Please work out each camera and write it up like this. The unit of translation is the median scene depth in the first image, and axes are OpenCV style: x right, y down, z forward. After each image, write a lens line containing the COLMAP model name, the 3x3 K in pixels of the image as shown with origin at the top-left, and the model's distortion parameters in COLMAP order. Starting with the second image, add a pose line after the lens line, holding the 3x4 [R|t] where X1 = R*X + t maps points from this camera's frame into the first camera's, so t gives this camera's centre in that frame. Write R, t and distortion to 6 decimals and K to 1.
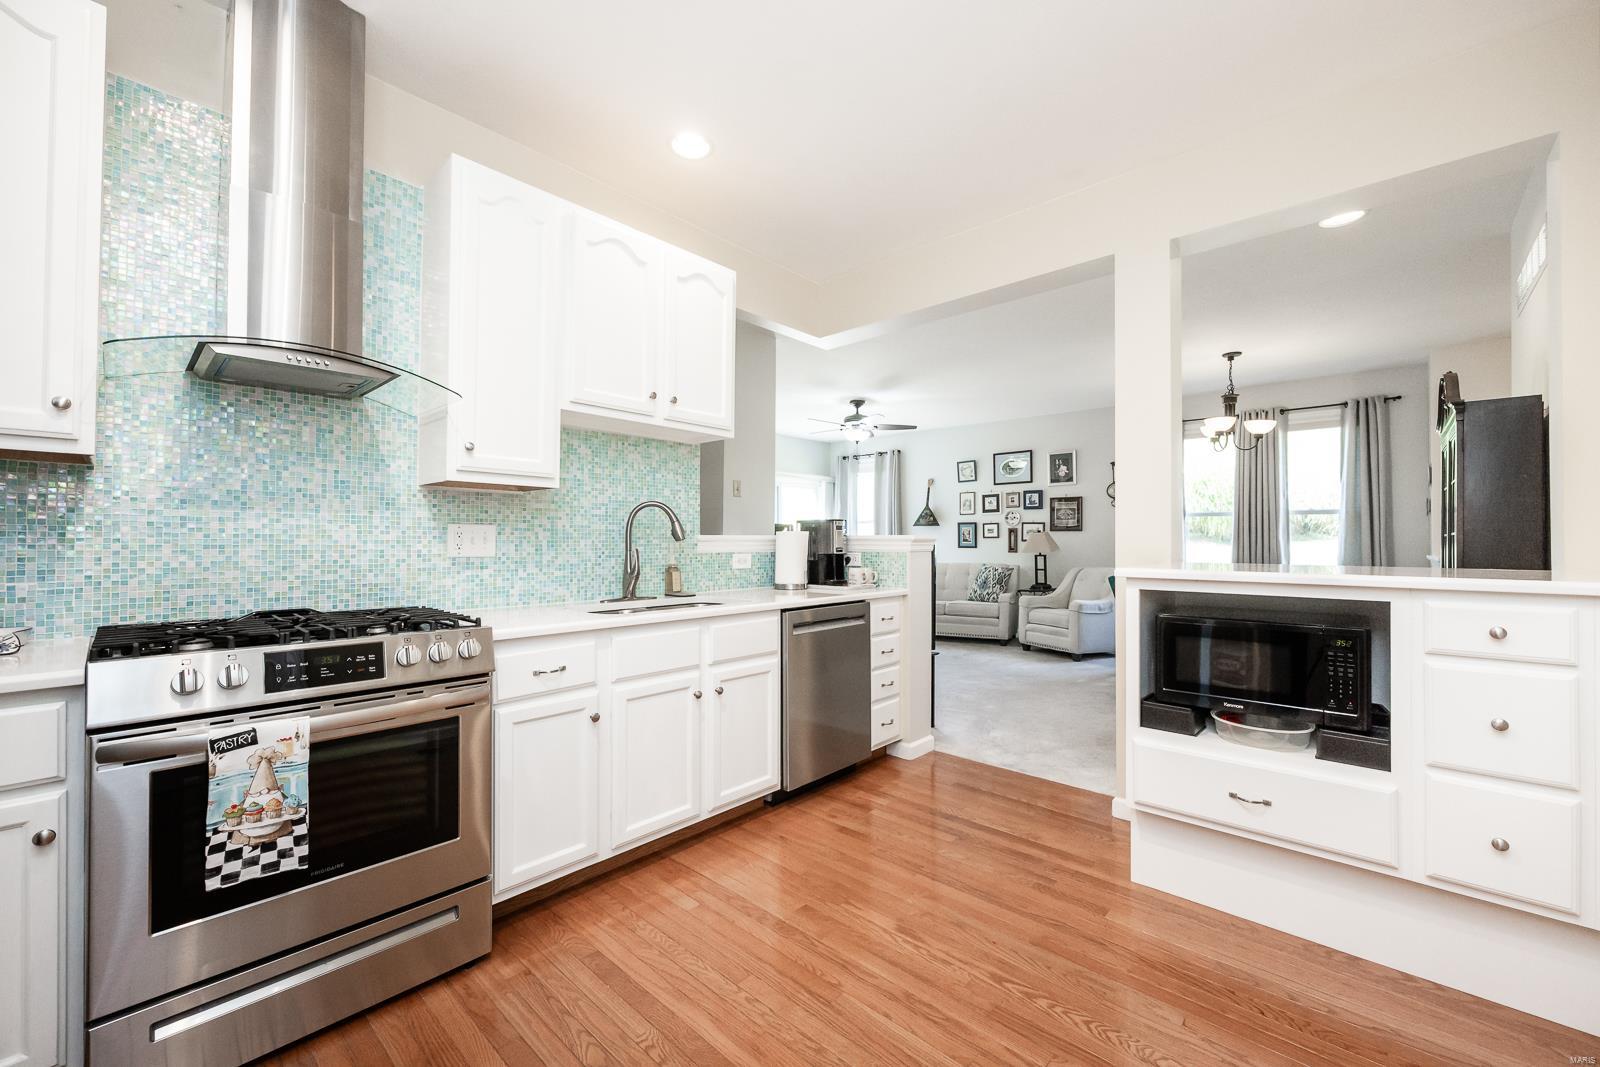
lens RADIAL K [[640.1, 0, 793.8], [0, 640.1, 537.3], [0, 0, 1]] dist [0.001477, -0.000031]
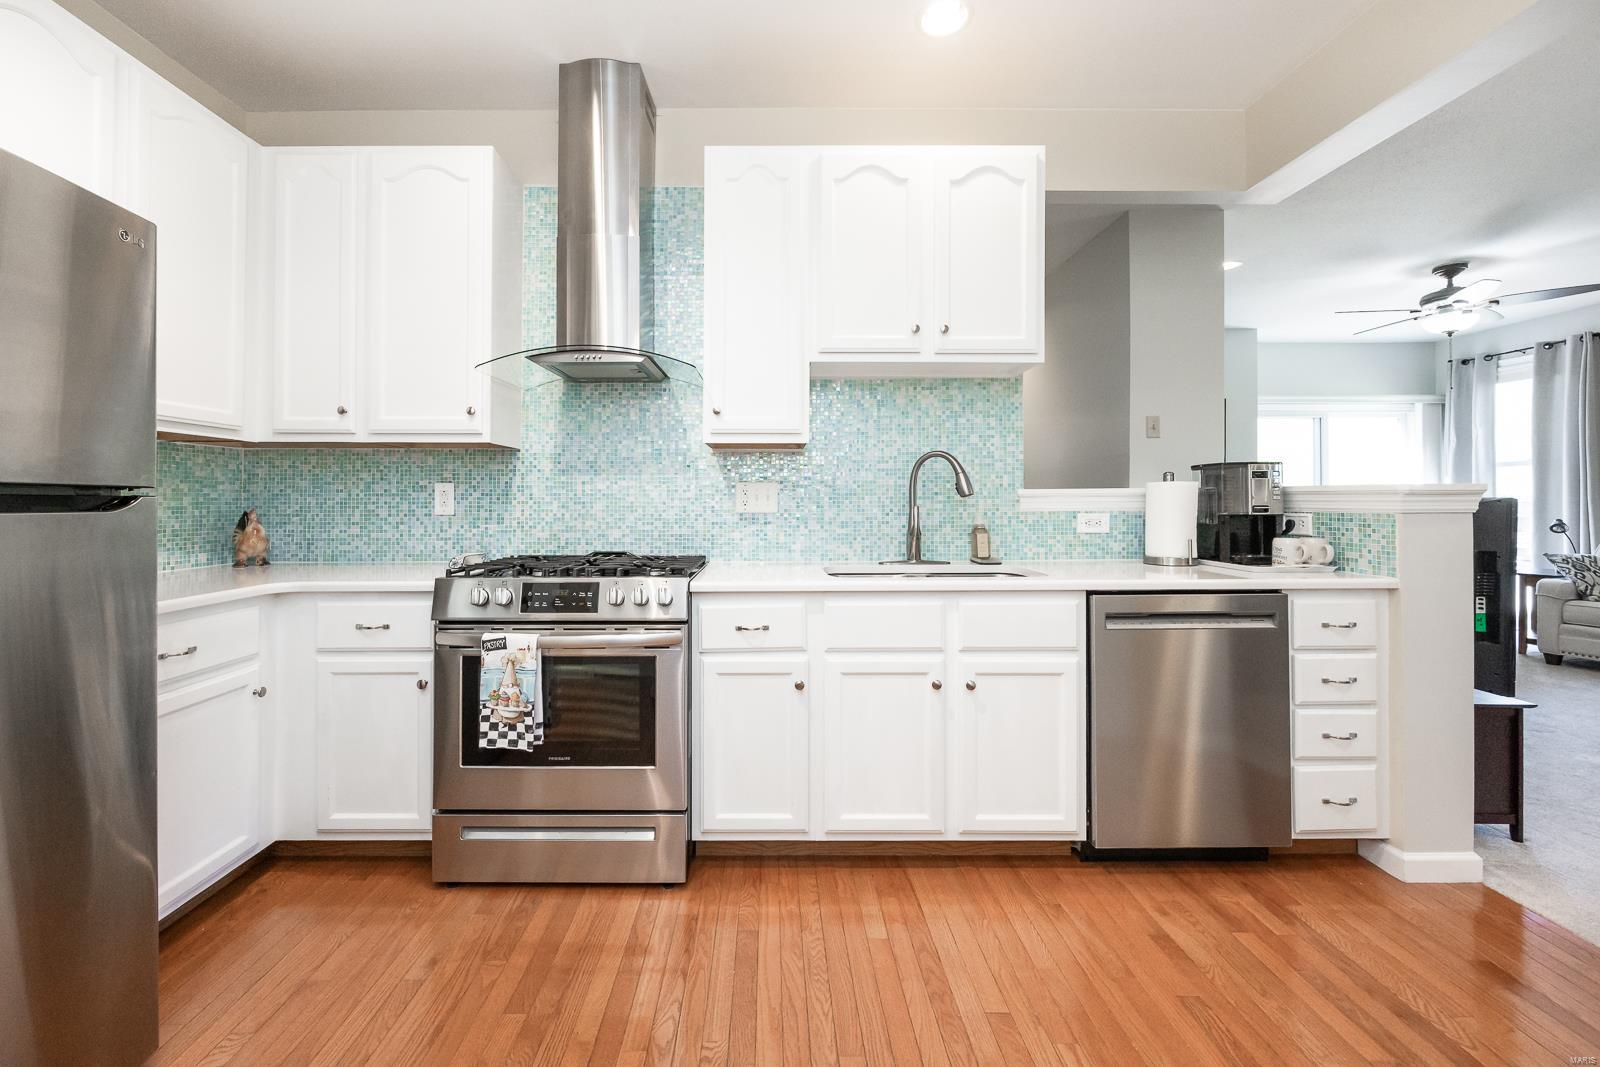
lens RADIAL K [[651.4, 0, 765.6], [0, 651.4, 494.7], [0, 0, 1]] dist [-0.002036, -0.000167]
pose [[0.676458, -0.008512, -0.736432, 0.261375], [0.008945, 0.999954, -0.003342, 0.003548], [0.736427, -0.004327, 0.676503, 0.229226]]
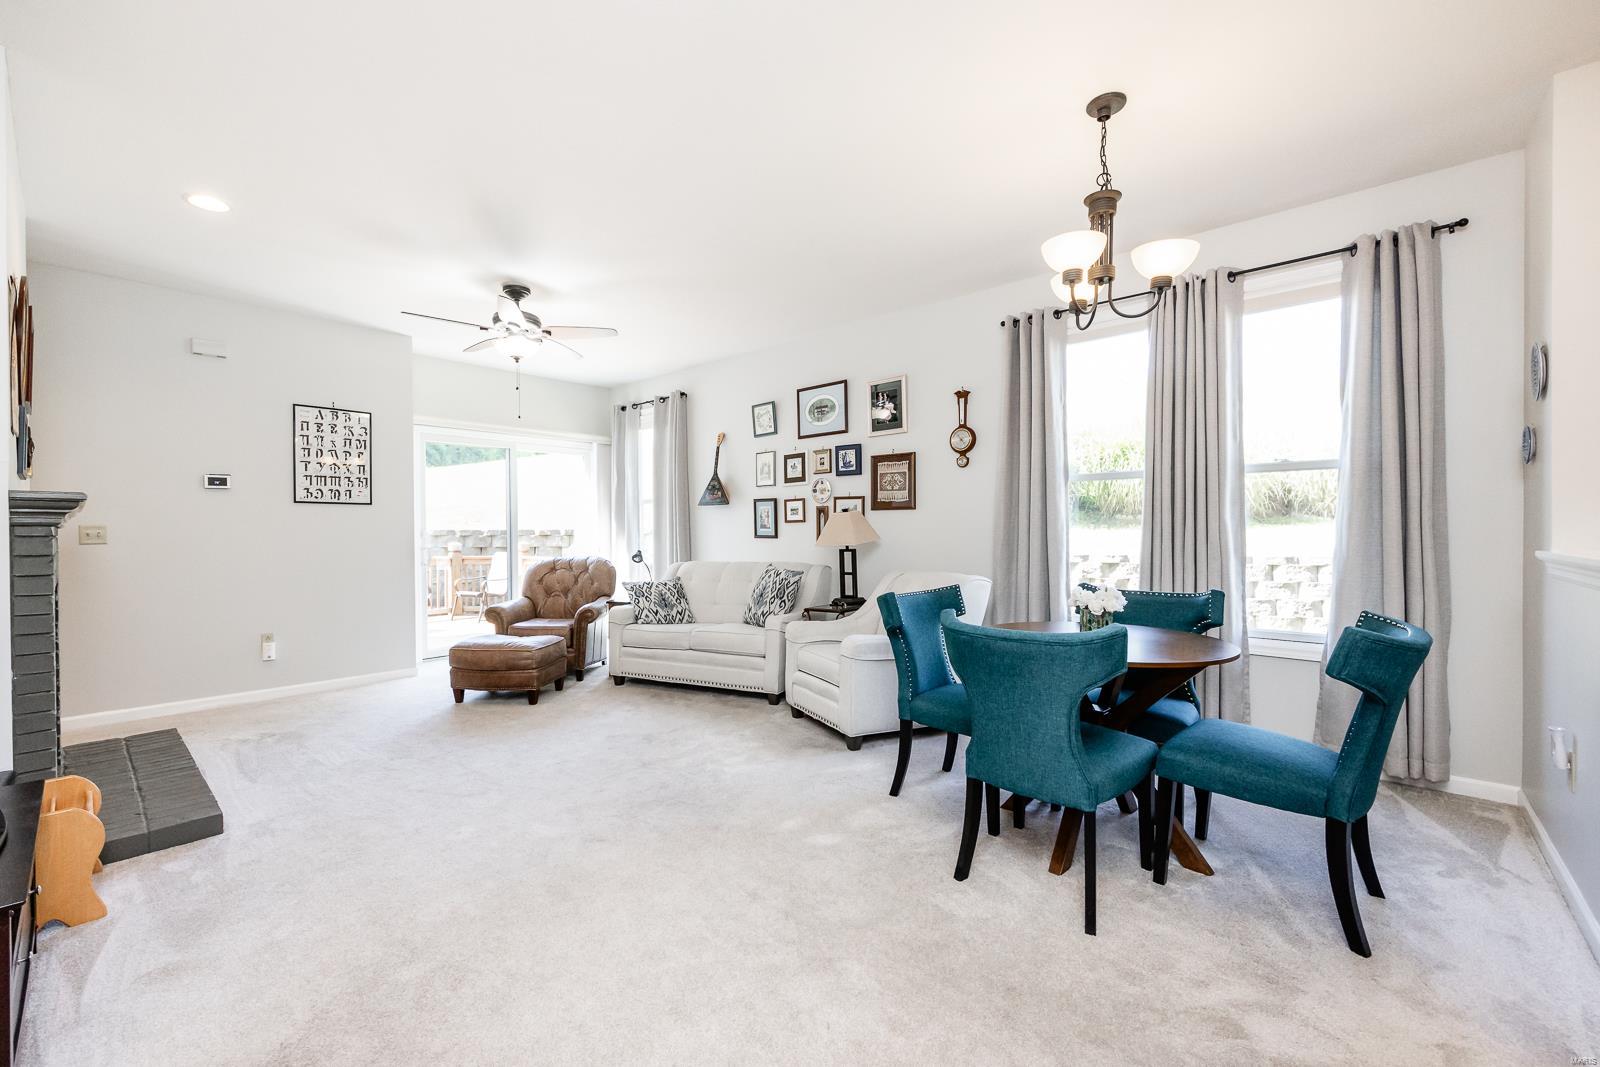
lens RADIAL K [[639.2, 0, 796.1], [0, 639.2, 533.6], [0, 0, 1]] dist [0.000539, 0.000155]
pose [[0.999910, -0.008492, 0.010396, 0.806589], [0.008350, 0.999874, 0.013535, 0.009751], [-0.010510, -0.013447, 0.999854, 0.966868]]
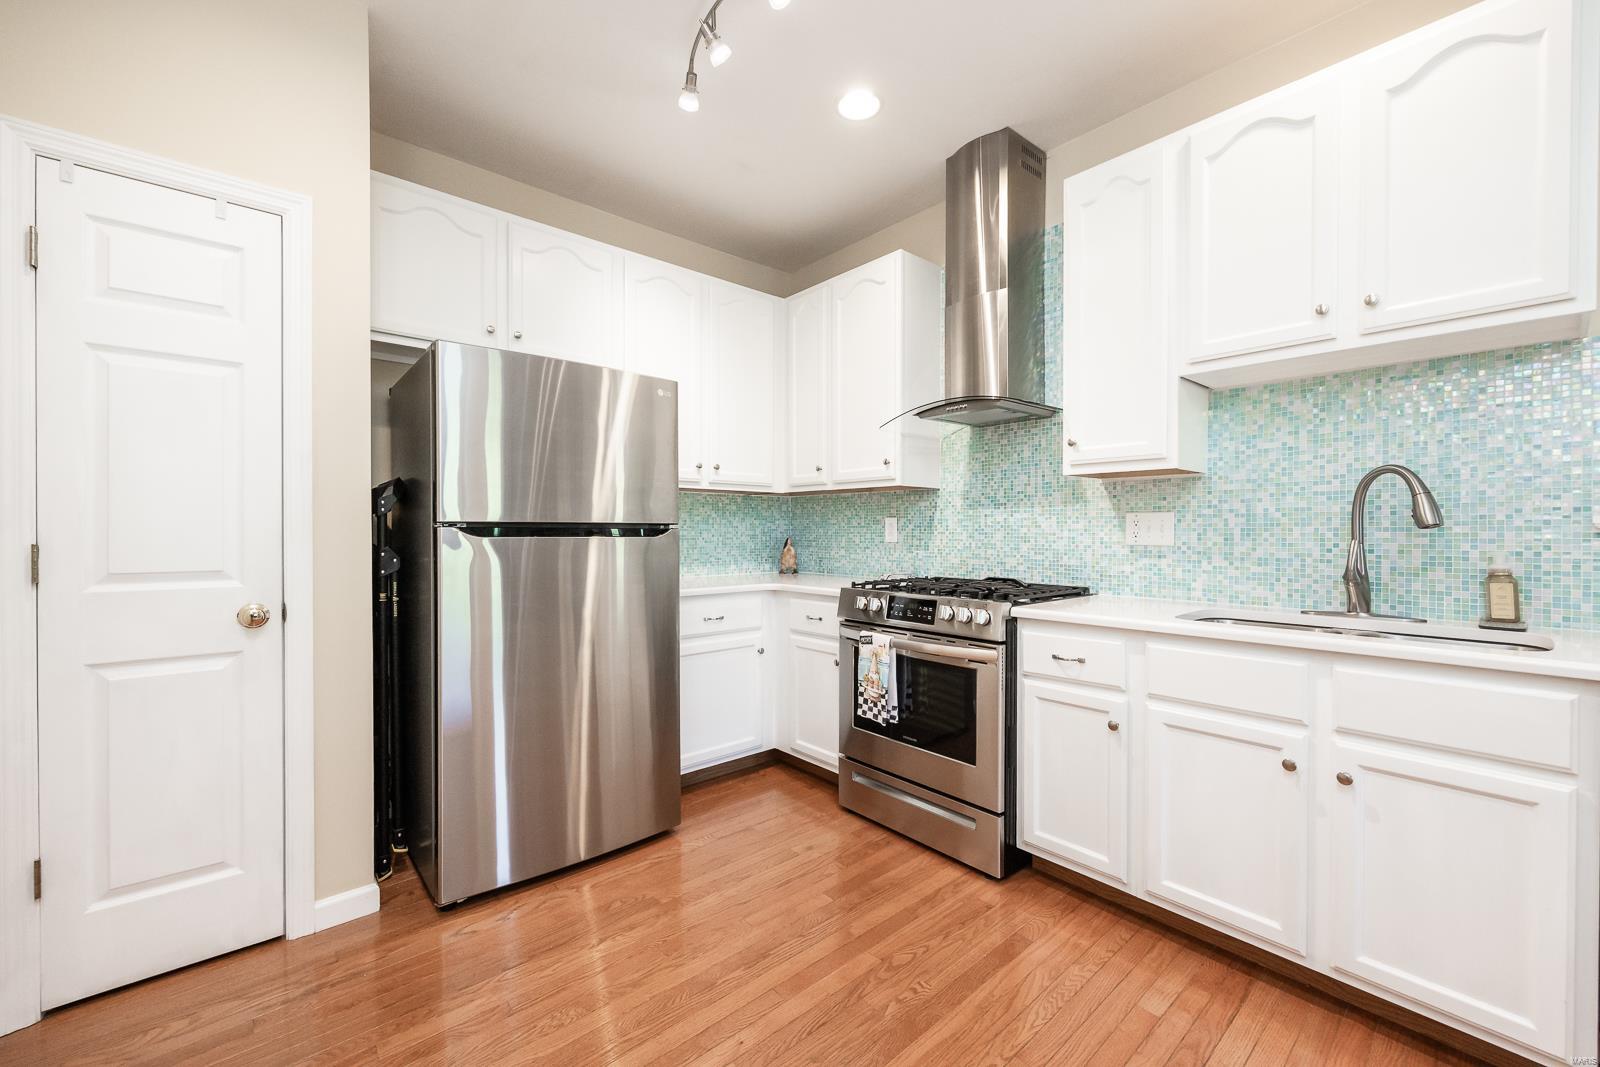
lens RADIAL K [[639.2, 0, 796.1], [0, 639.2, 533.6], [0, 0, 1]] dist [0.000539, 0.000155]
pose [[-0.112648, 0.004426, -0.993625, 0.455367], [0.009086, 0.999953, 0.003424, 0.003467], [0.993593, -0.008642, -0.112683, 0.477285]]
